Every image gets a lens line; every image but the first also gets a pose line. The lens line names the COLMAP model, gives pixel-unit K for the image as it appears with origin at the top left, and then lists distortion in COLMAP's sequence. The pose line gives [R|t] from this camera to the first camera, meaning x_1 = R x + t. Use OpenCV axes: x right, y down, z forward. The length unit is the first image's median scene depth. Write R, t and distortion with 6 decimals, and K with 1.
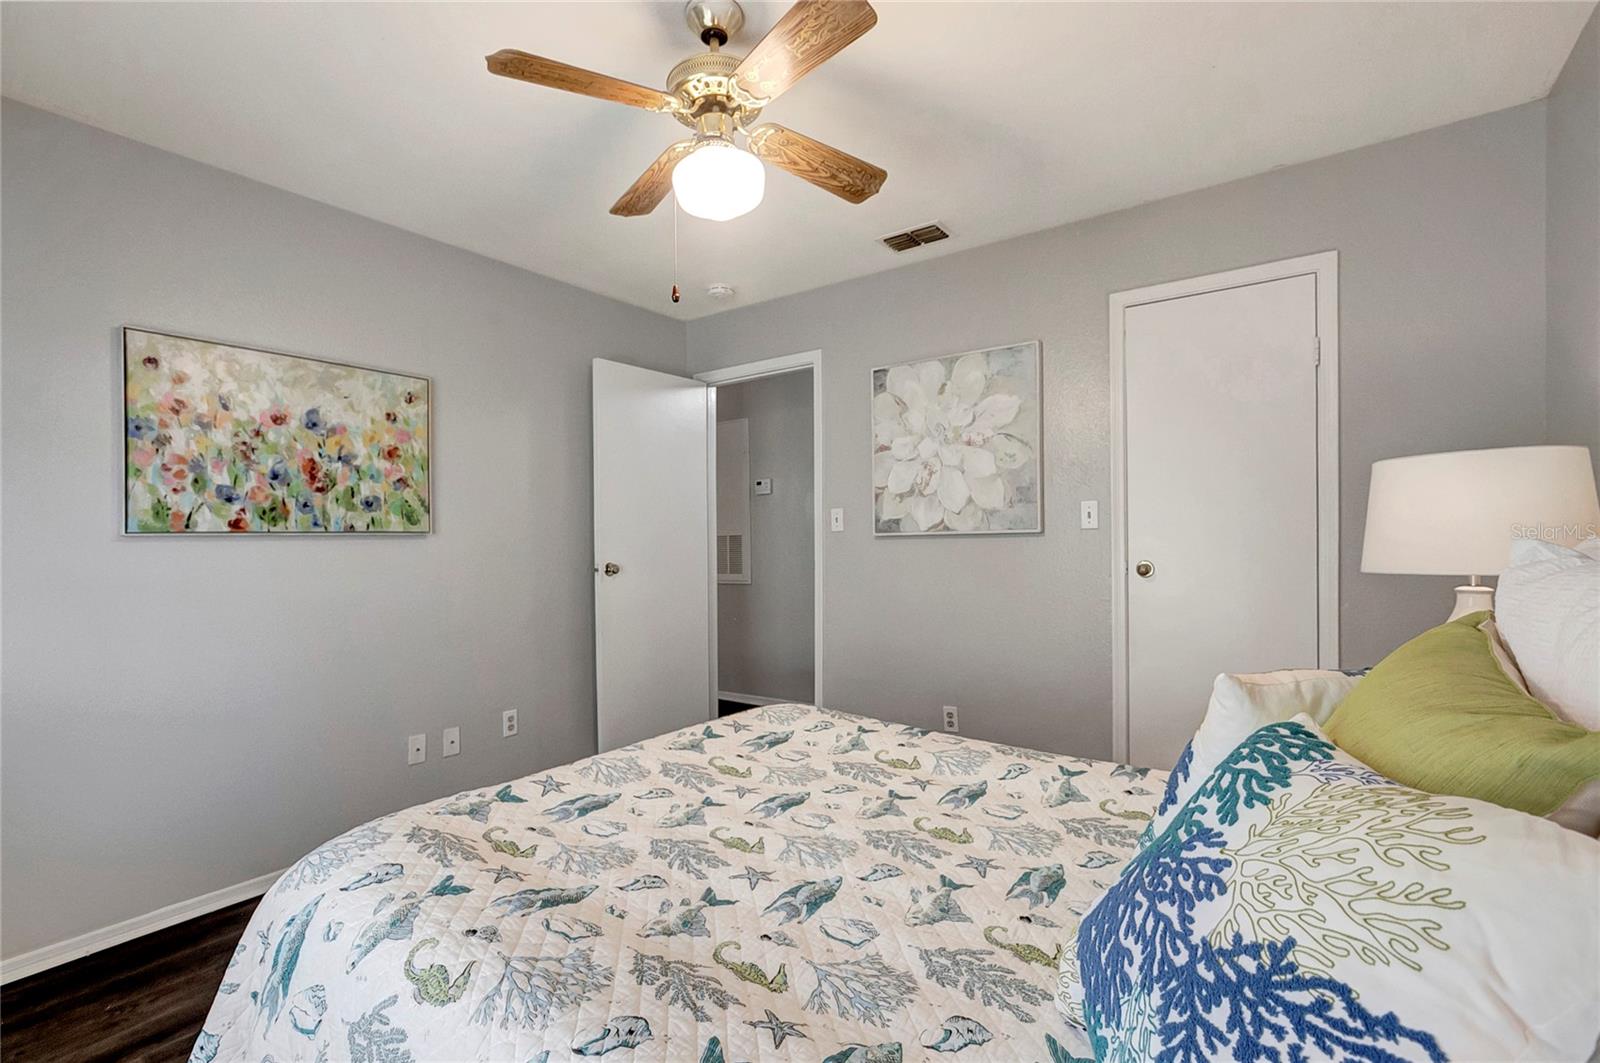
lens RADIAL K [[765.7, 0, 799.0], [0, 765.7, 546.7], [0, 0, 1]] dist [-0.026574, 0.013925]
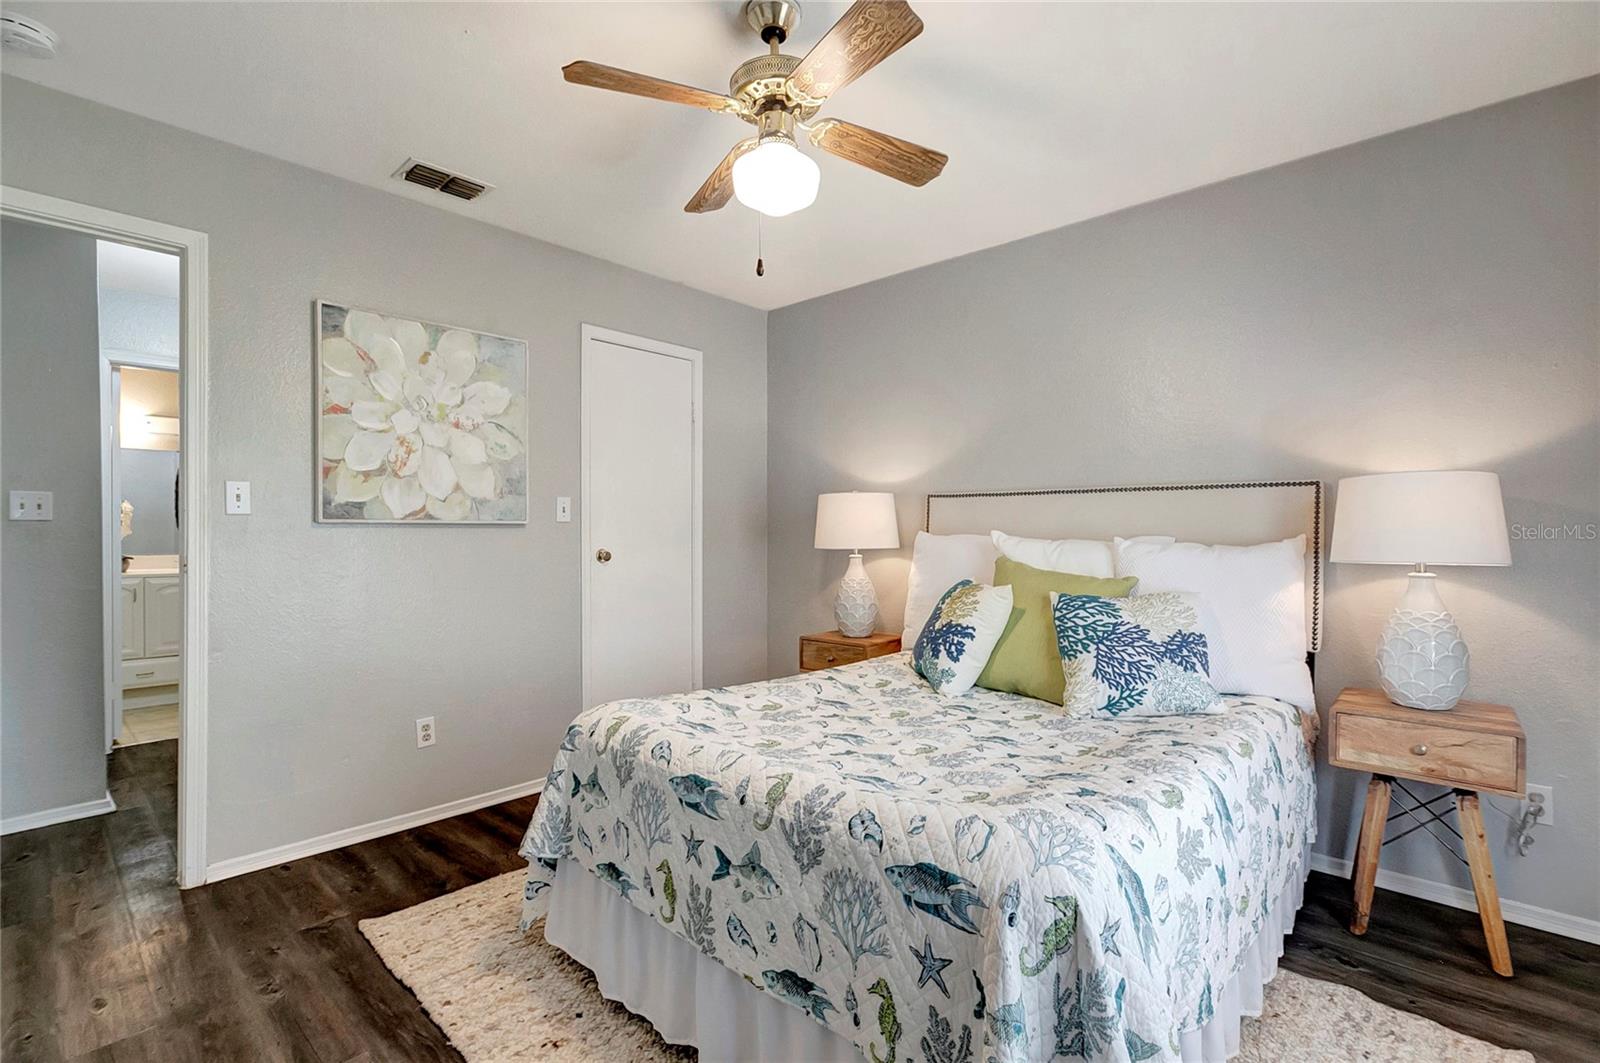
lens RADIAL K [[765.7, 0, 799.0], [0, 765.7, 546.7], [0, 0, 1]] dist [-0.026574, 0.013925]
pose [[0.071627, -0.004964, 0.997419, -0.673606], [0.007202, 0.999964, 0.004459, 0.010264], [-0.997406, 0.006864, 0.071660, 0.524573]]
